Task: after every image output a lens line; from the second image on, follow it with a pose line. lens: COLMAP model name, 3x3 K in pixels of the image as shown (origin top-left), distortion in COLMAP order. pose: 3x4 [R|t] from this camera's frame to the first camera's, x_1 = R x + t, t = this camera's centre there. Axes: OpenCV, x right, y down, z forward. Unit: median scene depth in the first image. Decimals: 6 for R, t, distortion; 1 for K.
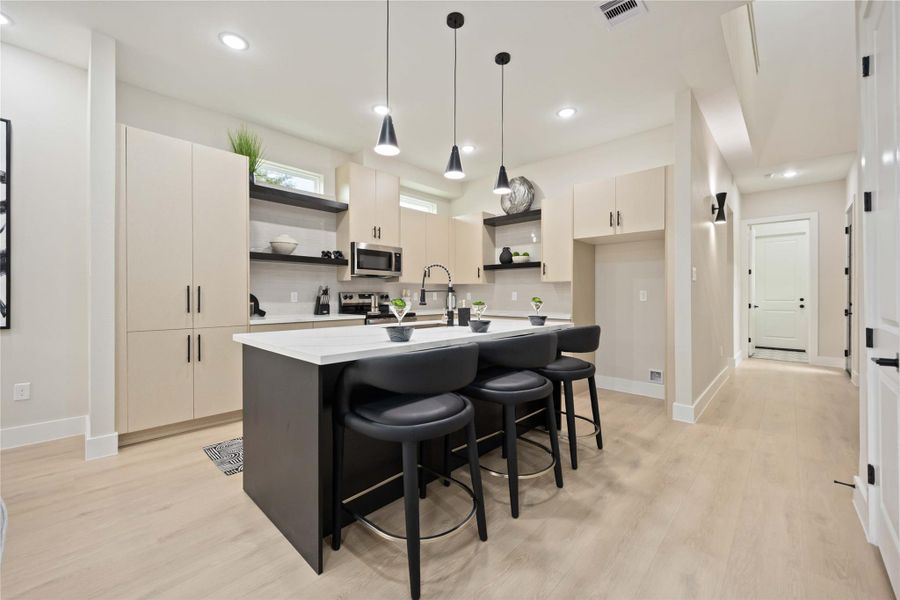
lens RADIAL K [[357.4, 0, 445.6], [0, 357.4, 294.9], [0, 0, 1]] dist [-0.004270, 0.000347]
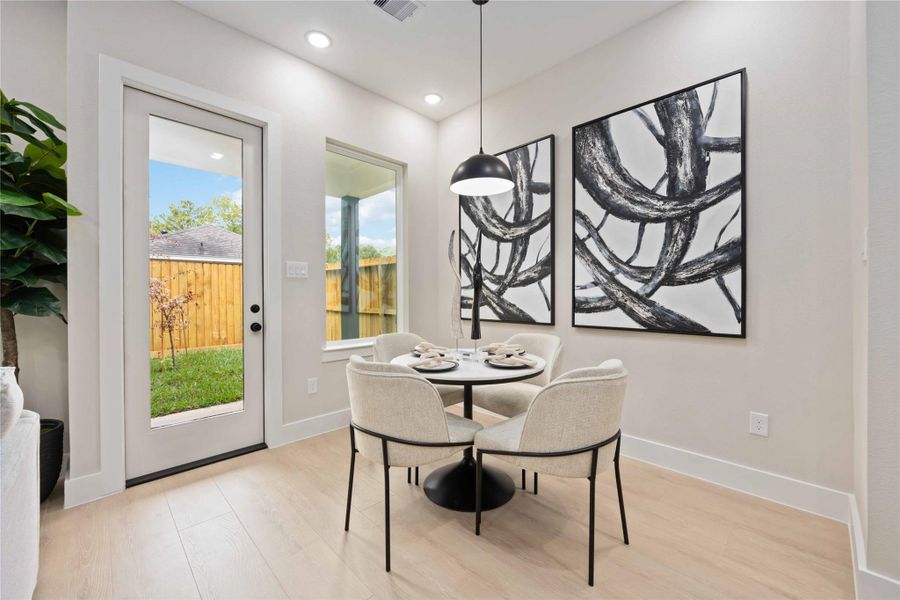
lens RADIAL K [[357.4, 0, 454.6], [0, 357.4, 296.0], [0, 0, 1]] dist [-0.004270, 0.000347]
pose [[-0.021070, 0.002693, -0.999774, -0.254480], [0.003061, 0.999992, 0.002629, -0.000072], [0.999773, -0.003005, -0.021078, 0.222940]]
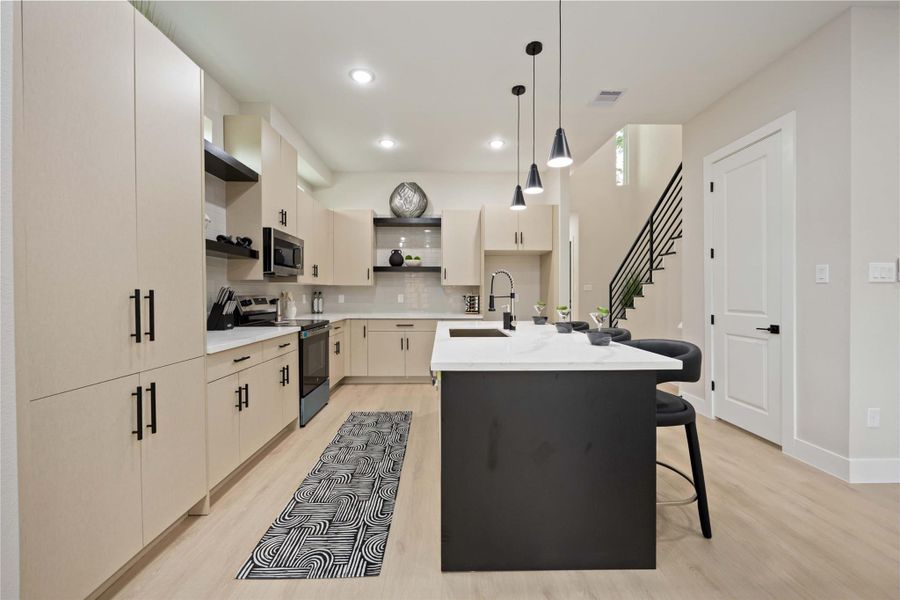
lens RADIAL K [[357.4, 0, 445.4], [0, 357.4, 296.8], [0, 0, 1]] dist [-0.004270, 0.000347]
pose [[0.716820, -0.006879, 0.697224, -0.486075], [0.001608, 0.999965, 0.008213, -0.011076], [-0.697256, -0.004766, 0.716806, 0.214821]]
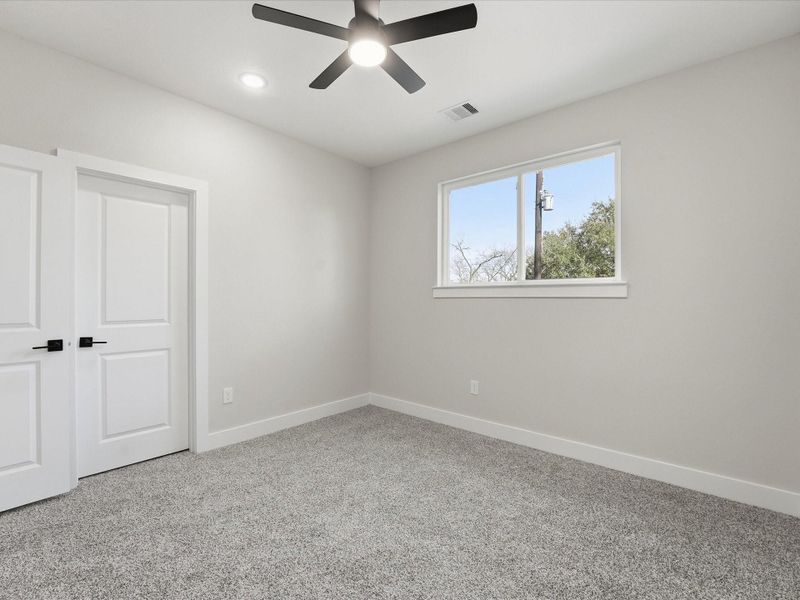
lens RADIAL K [[367.6, 0, 400.1], [0, 367.6, 299.0], [0, 0, 1]] dist [0.000503, 0.000081]
pose [[-0.999009, -0.005843, -0.044118, -0.088607], [-0.005956, 0.999979, 0.002431, -0.013319], [0.044103, 0.002691, -0.999023, 0.742846]]
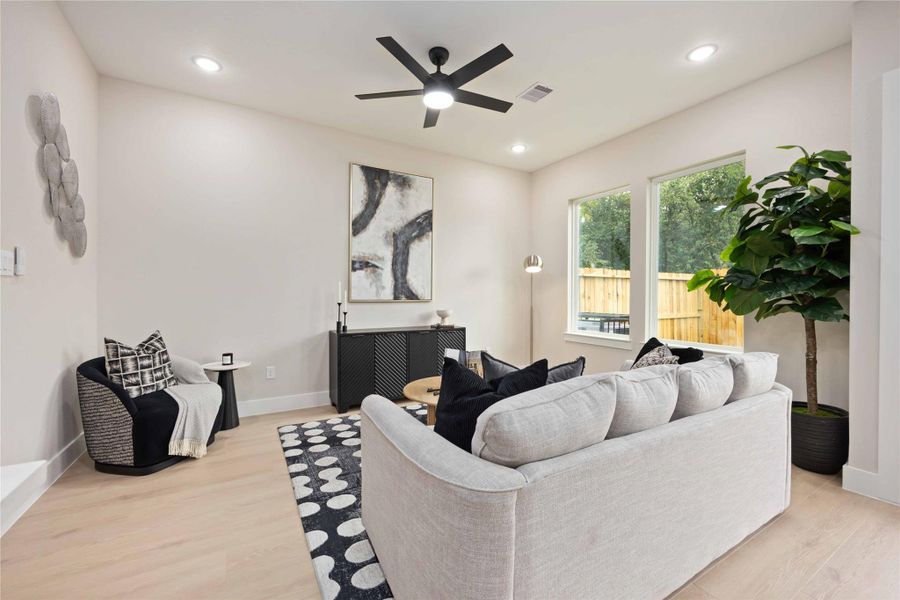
lens RADIAL K [[357.4, 0, 452.9], [0, 357.4, 296.7], [0, 0, 1]] dist [-0.004270, 0.000347]
pose [[-0.959589, -0.010661, 0.281205, -0.284351], [-0.010320, 0.999943, 0.002693, -0.007503], [-0.281218, -0.000318, -0.959644, 0.369945]]
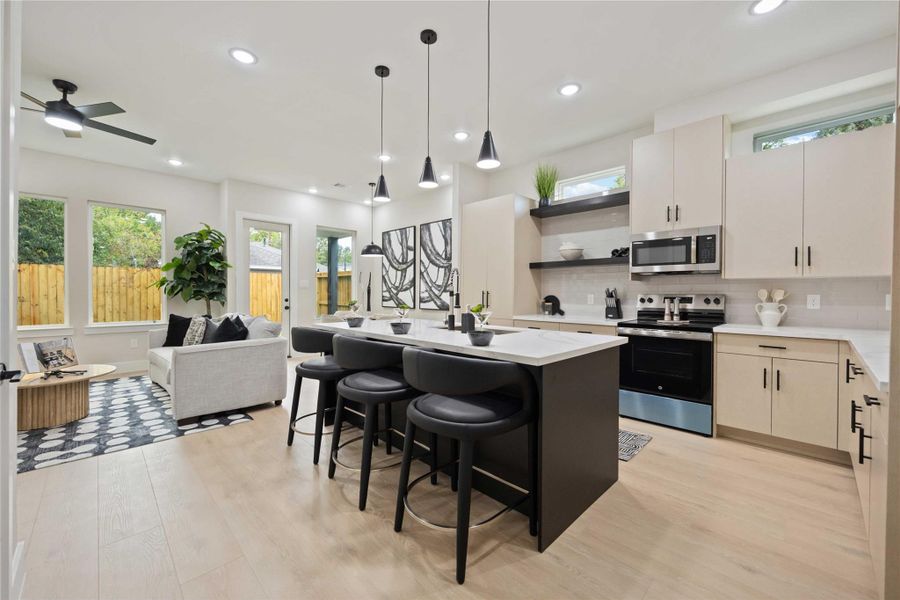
lens RADIAL K [[357.4, 0, 448.6], [0, 357.4, 294.7], [0, 0, 1]] dist [-0.004270, 0.000347]
pose [[-0.031871, 0.002917, -0.999488, 0.562346], [-0.004333, 0.999986, 0.003057, -0.007899], [0.999483, 0.004429, -0.031858, 0.571289]]
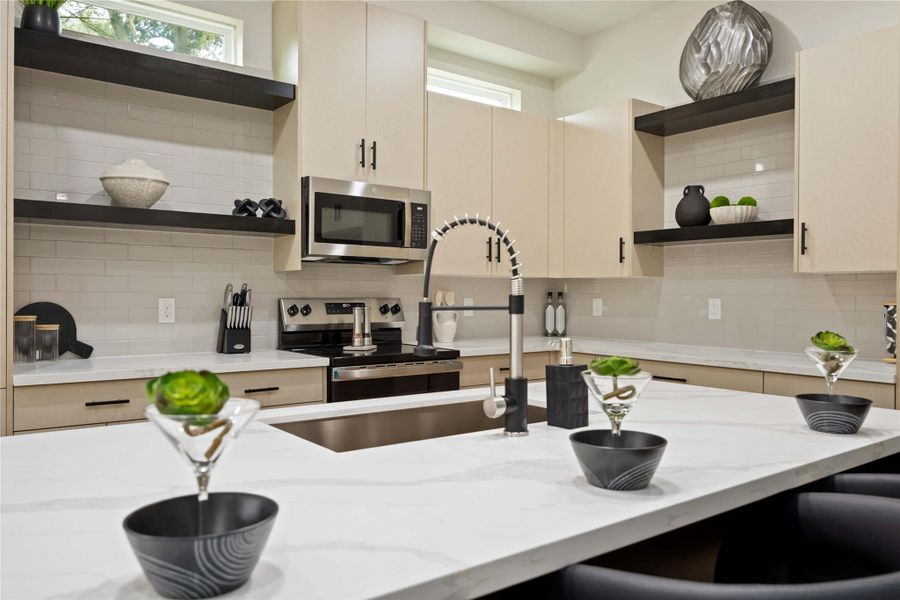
lens RADIAL K [[676.3, 0, 448.5], [0, 676.3, 295.8], [0, 0, 1]] dist [0.006012, 0.003806]
pose [[0.987132, 0.003599, -0.159867, 0.025339], [-0.003649, 0.999993, -0.000022, -0.011539], [0.159866, 0.000605, 0.987139, 0.248118]]
